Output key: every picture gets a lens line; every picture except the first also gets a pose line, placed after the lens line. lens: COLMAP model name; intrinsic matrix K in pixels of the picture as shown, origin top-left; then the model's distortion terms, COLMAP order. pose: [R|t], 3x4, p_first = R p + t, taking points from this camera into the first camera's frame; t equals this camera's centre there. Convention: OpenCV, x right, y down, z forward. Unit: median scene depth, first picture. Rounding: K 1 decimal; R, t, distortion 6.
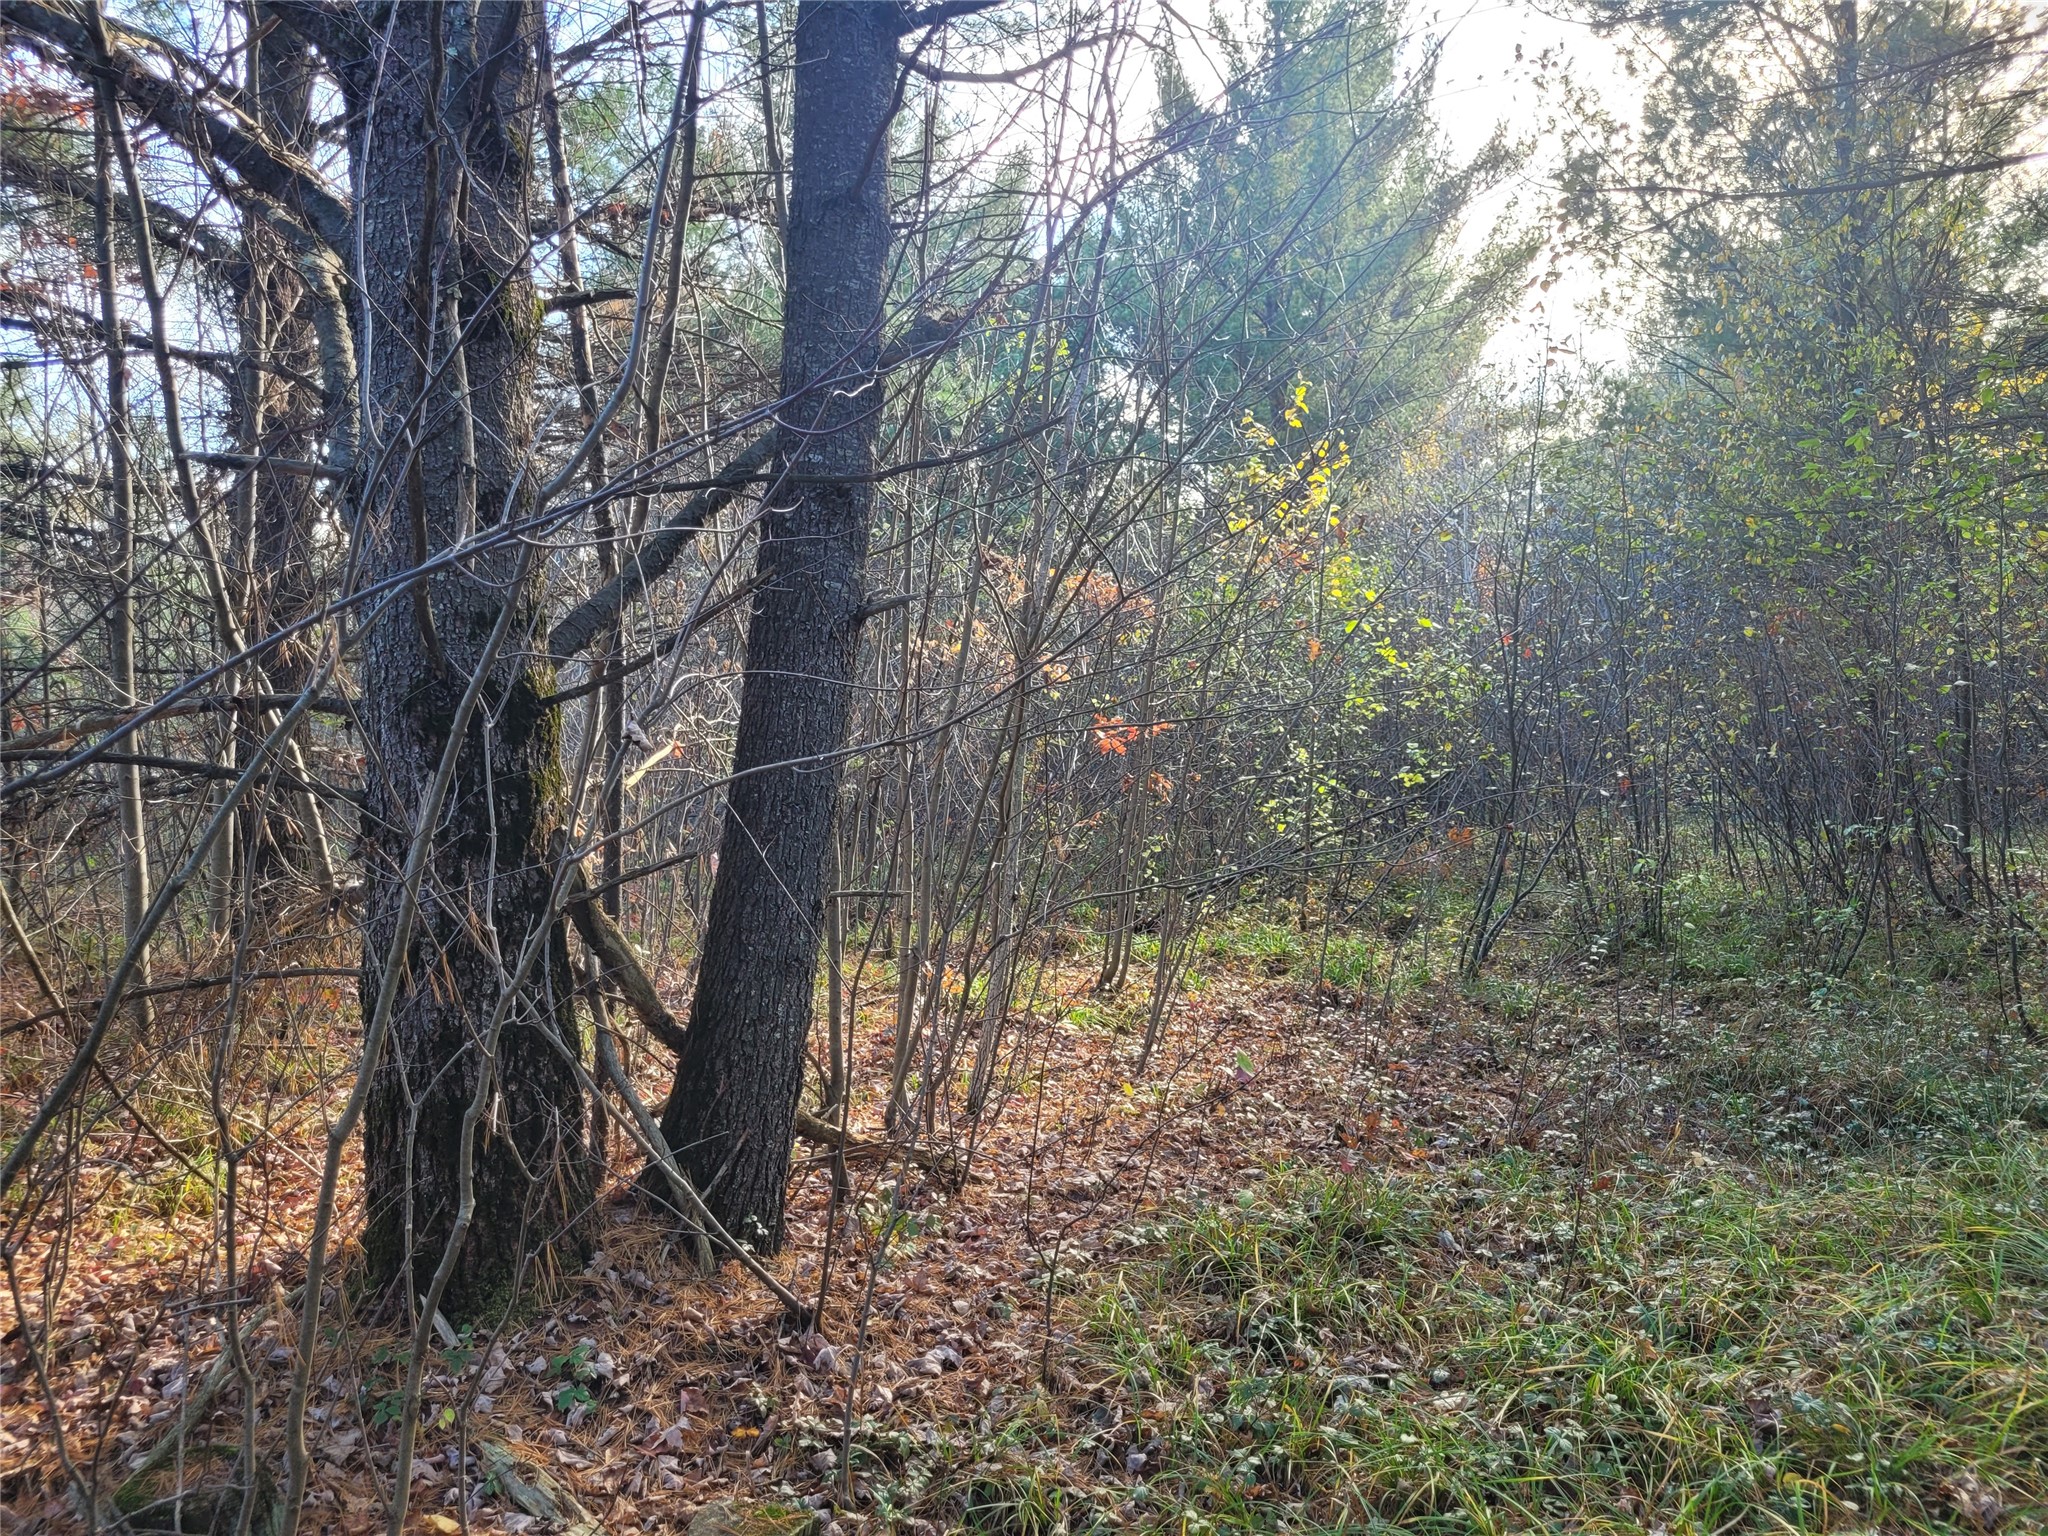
lens RADIAL K [[1545.3, 0, 1015.0], [0, 1545.3, 780.7], [0, 0, 1]] dist [0.040671, -0.030451]
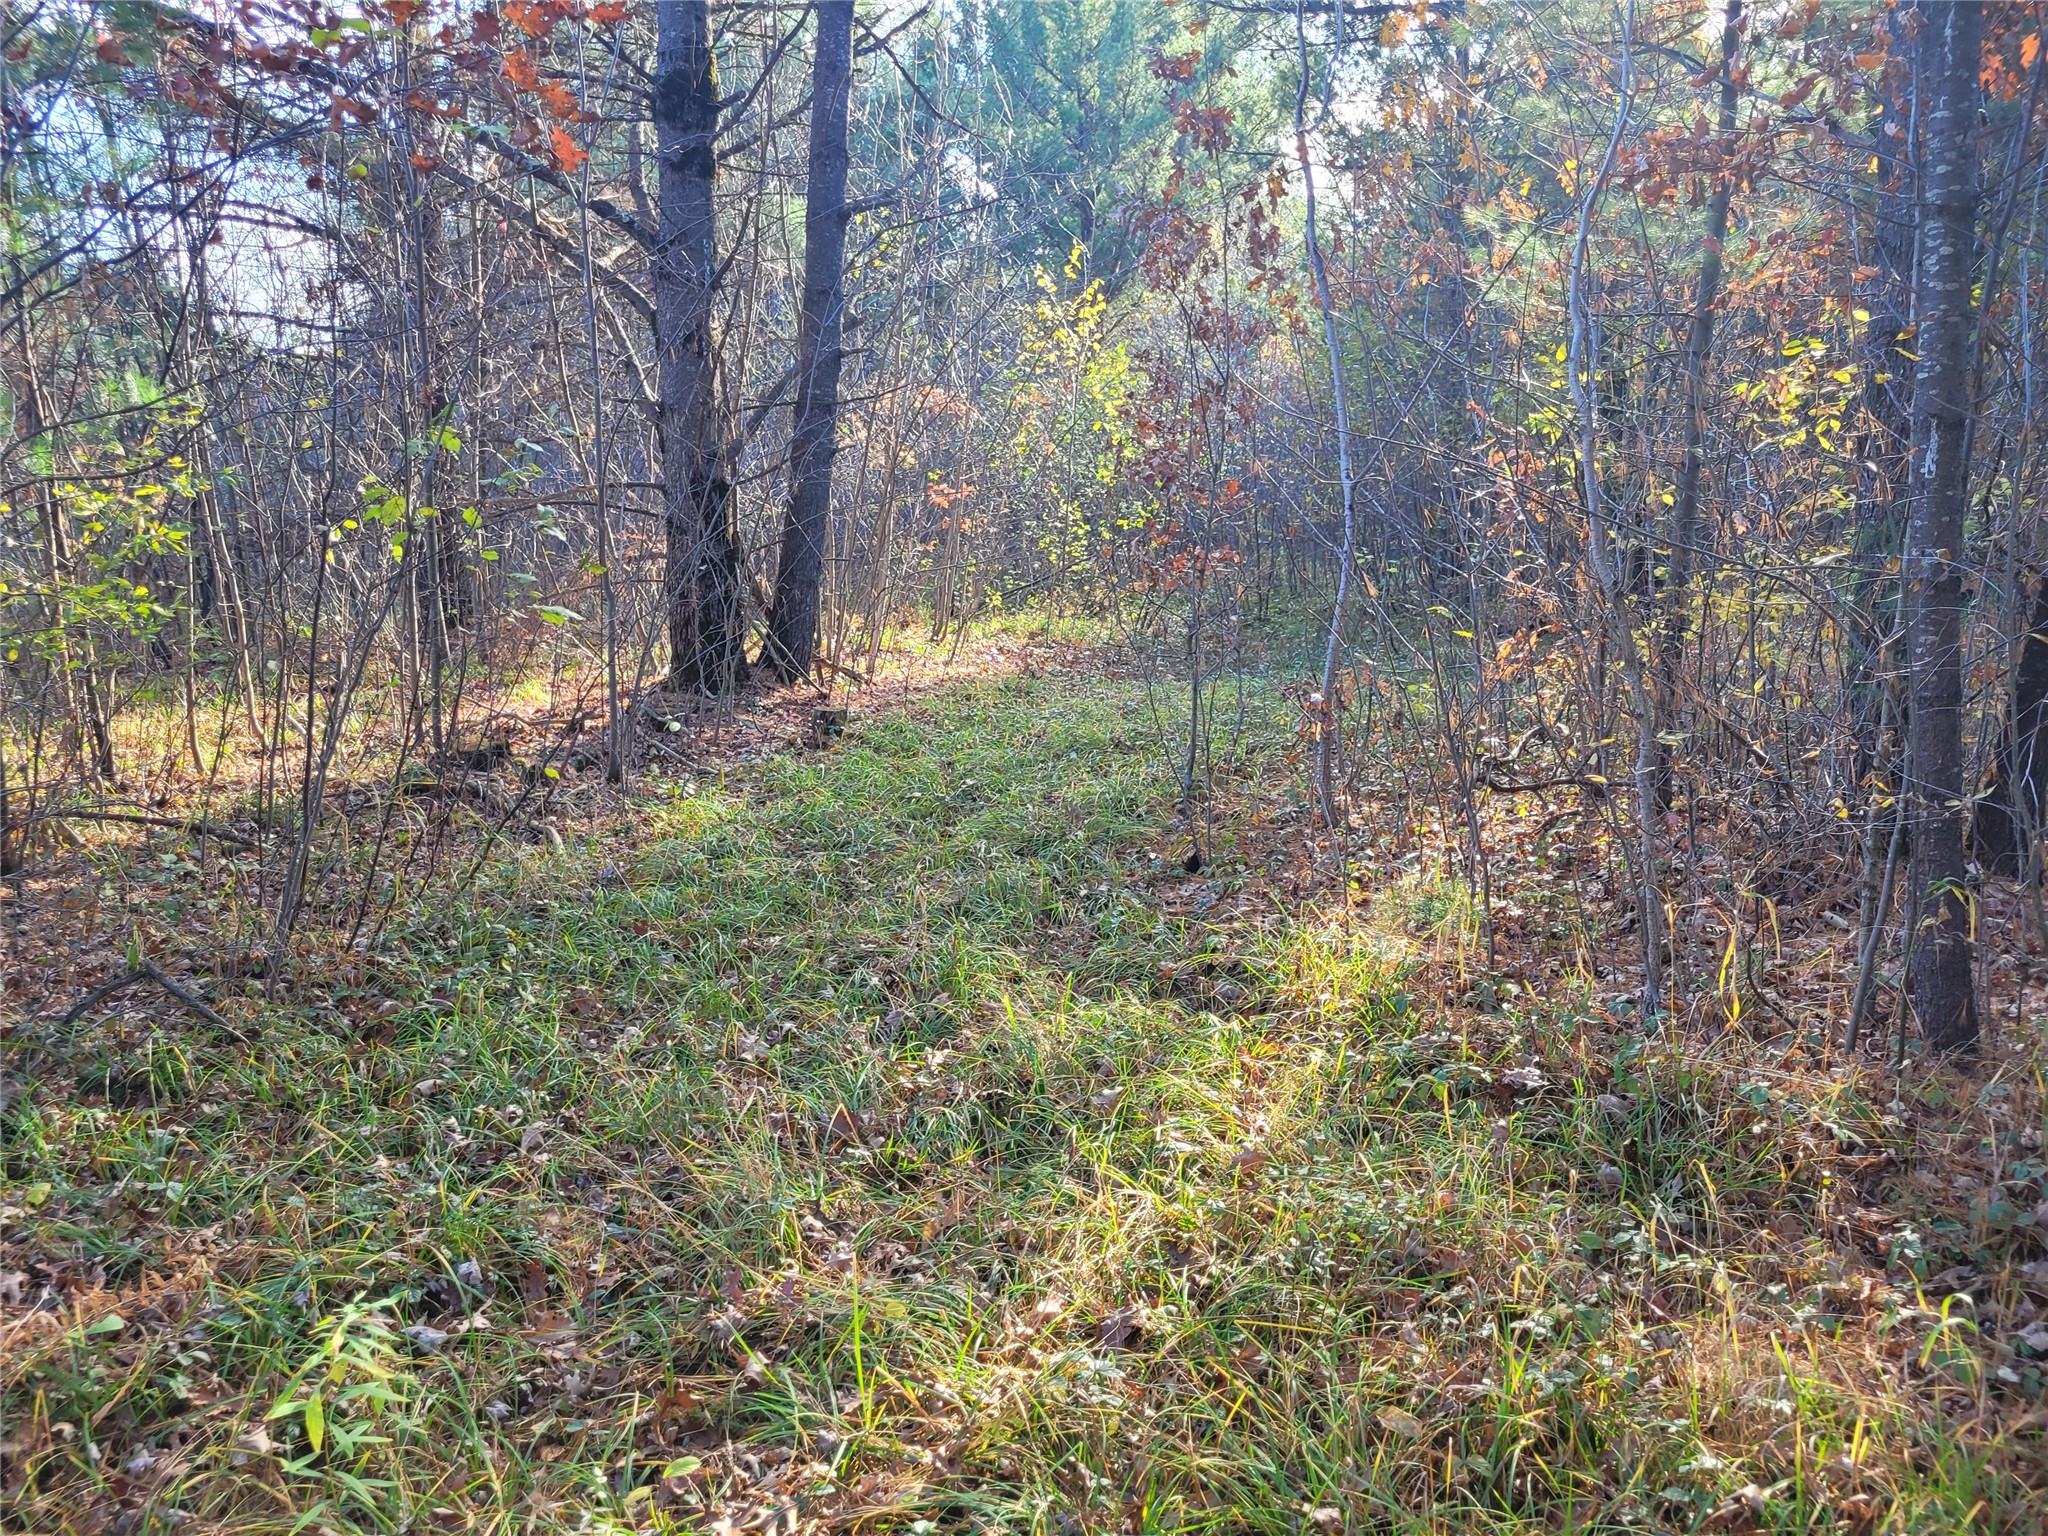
lens RADIAL K [[1545.3, 0, 1015.0], [0, 1545.3, 780.7], [0, 0, 1]] dist [0.040671, -0.030451]
pose [[0.994810, 0.001236, 0.101739, -0.028458], [-0.017831, 0.986569, 0.162367, -0.001238], [-0.100172, -0.163339, 0.981471, -0.809089]]
